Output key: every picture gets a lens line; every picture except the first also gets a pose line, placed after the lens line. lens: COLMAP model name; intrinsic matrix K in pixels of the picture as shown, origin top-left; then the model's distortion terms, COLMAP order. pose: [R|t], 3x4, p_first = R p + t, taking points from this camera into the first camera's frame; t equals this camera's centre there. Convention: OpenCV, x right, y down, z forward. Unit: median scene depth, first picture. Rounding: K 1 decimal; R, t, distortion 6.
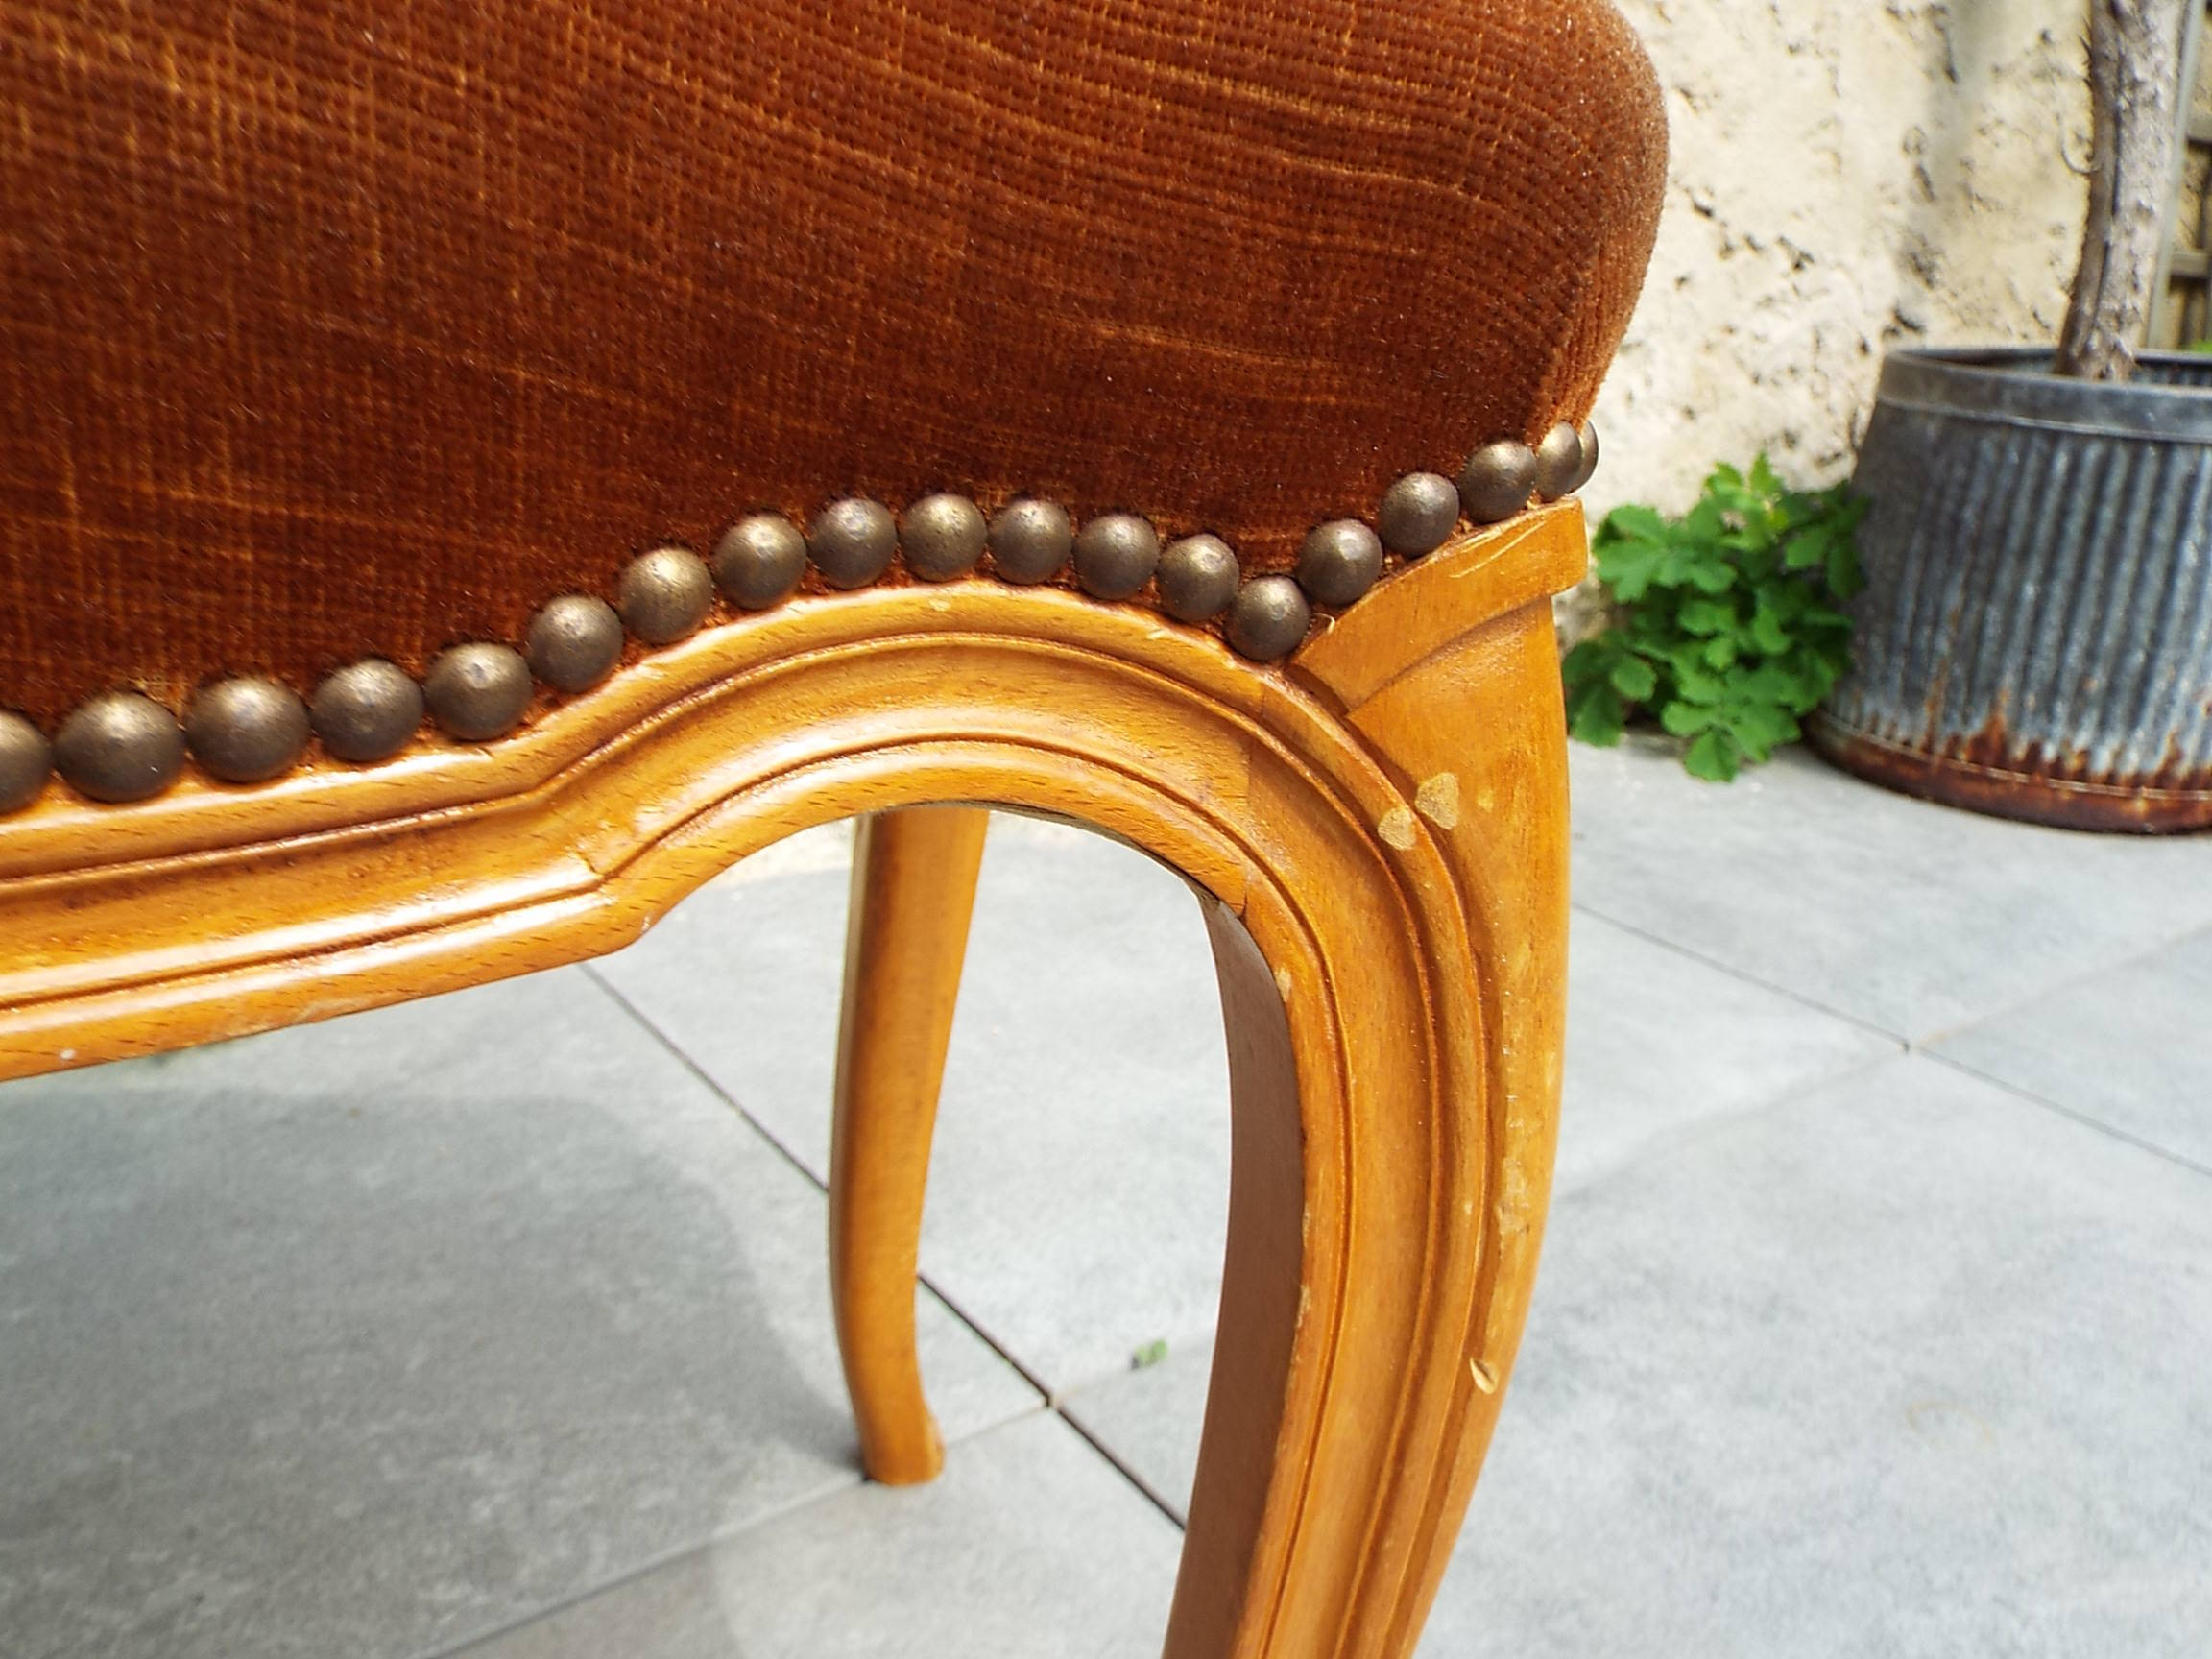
lens RADIAL K [[1878.5, 0, 1095.4], [0, 1878.5, 766.9], [0, 0, 1]] dist [0.032960, 0.020586]
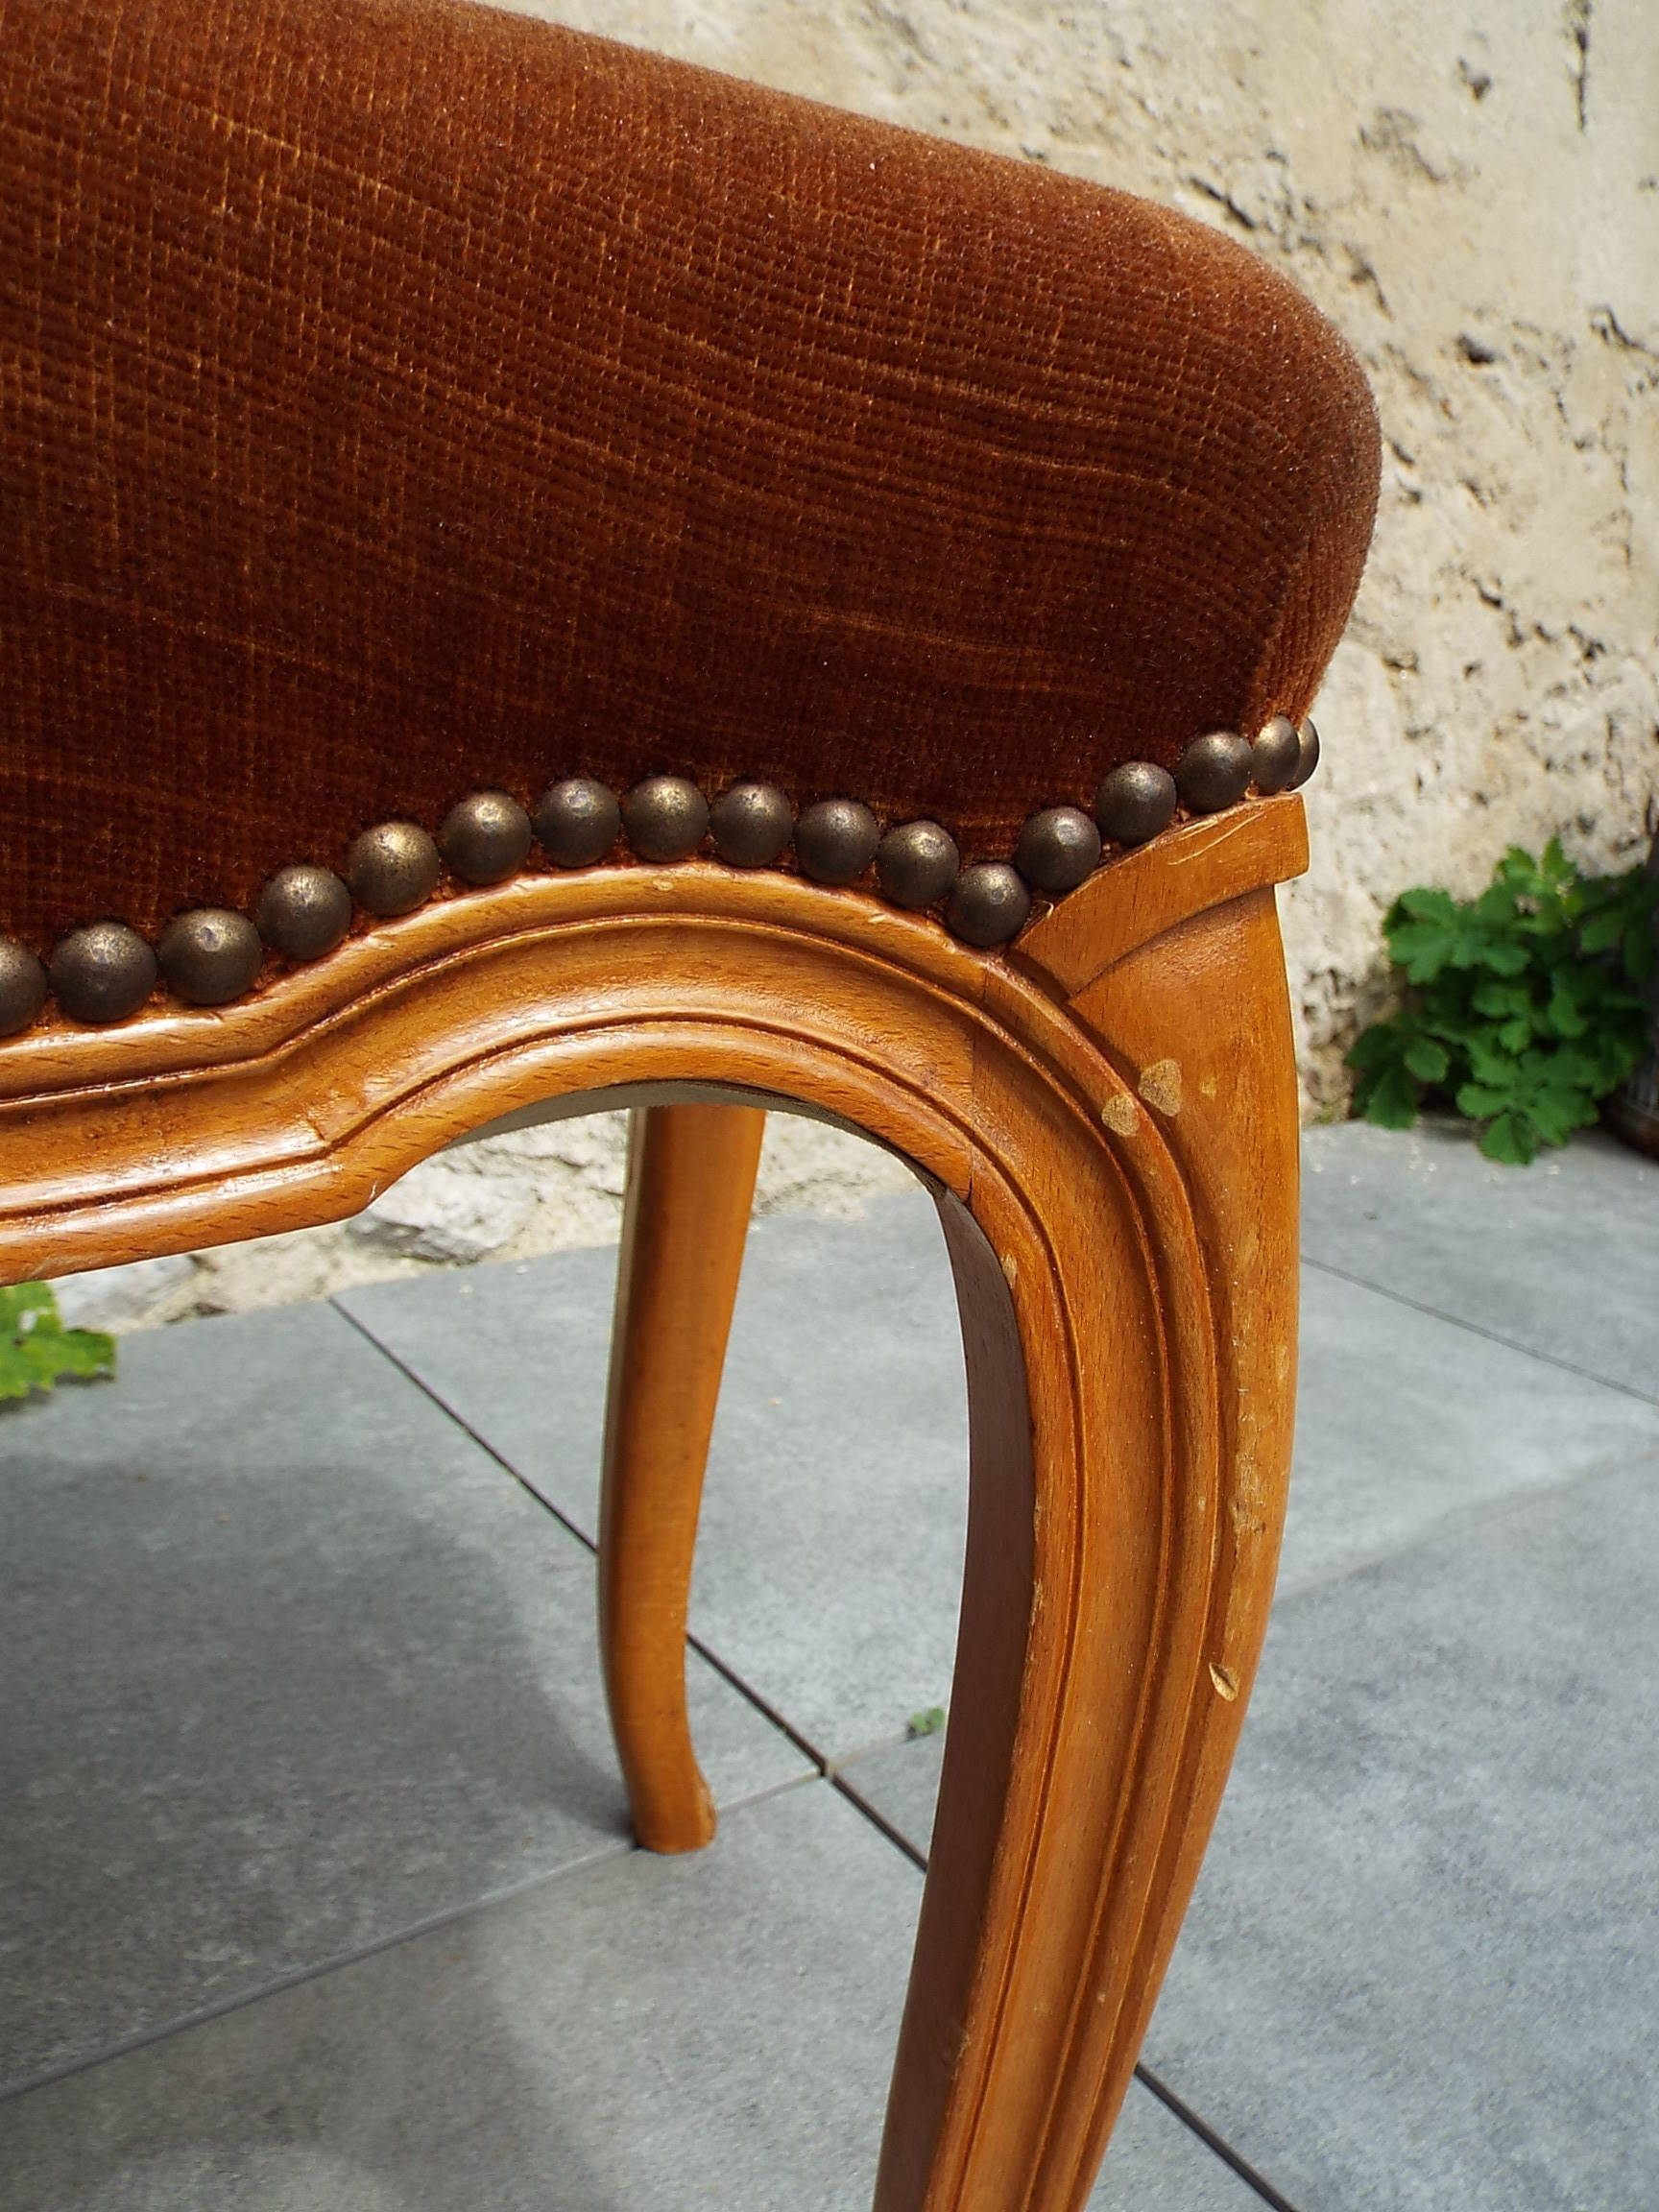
lens RADIAL K [[1878.5, 0, 830.5], [0, 1878.5, 1060.0], [0, 0, 1]] dist [0.032960, 0.020586]
pose [[0.999350, -0.002183, -0.035992, 0.016214], [0.000077, 0.998293, -0.058413, 0.024756], [0.036058, 0.058372, 0.997643, -0.006188]]
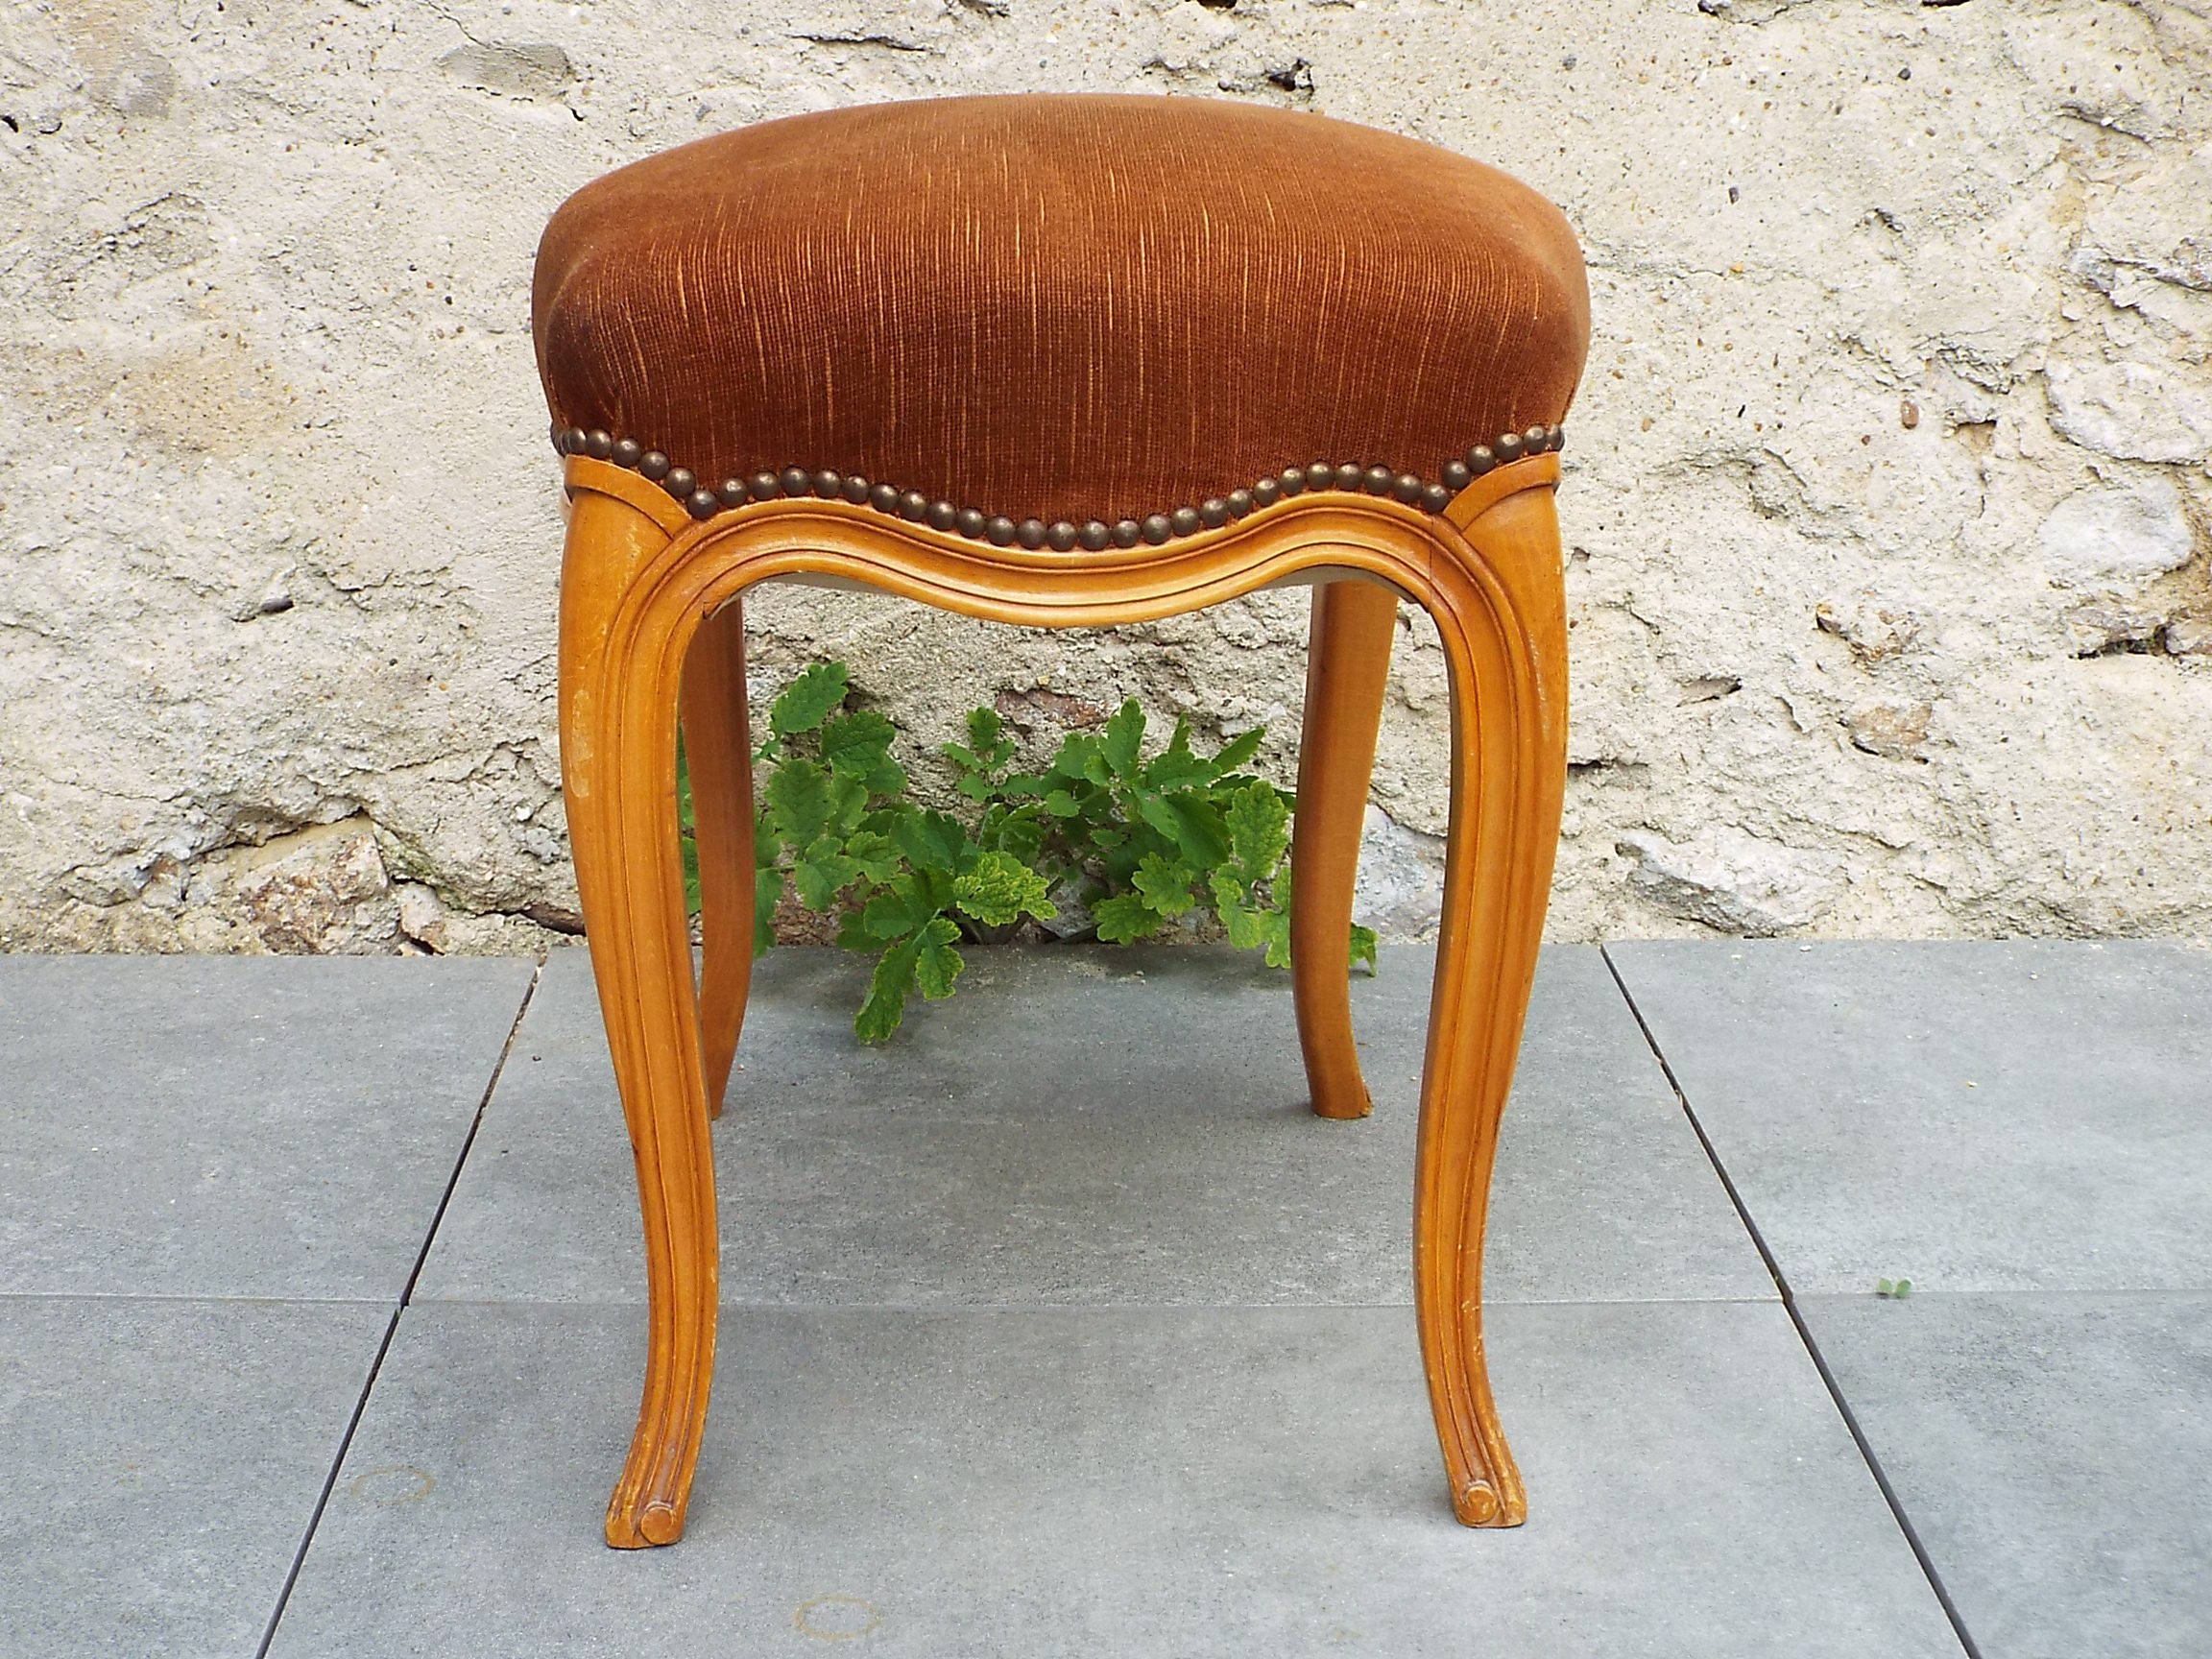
lens RADIAL K [[3505.4, 0, 1110.7], [0, 3505.4, 844.7], [0, 0, 1]] dist [-0.176179, 0.000000]
pose [[0.824417, 0.085185, -0.559535, 0.828246], [-0.126815, 0.991275, -0.035933, 0.211208], [0.551592, 0.100581, 0.828027, -1.059143]]
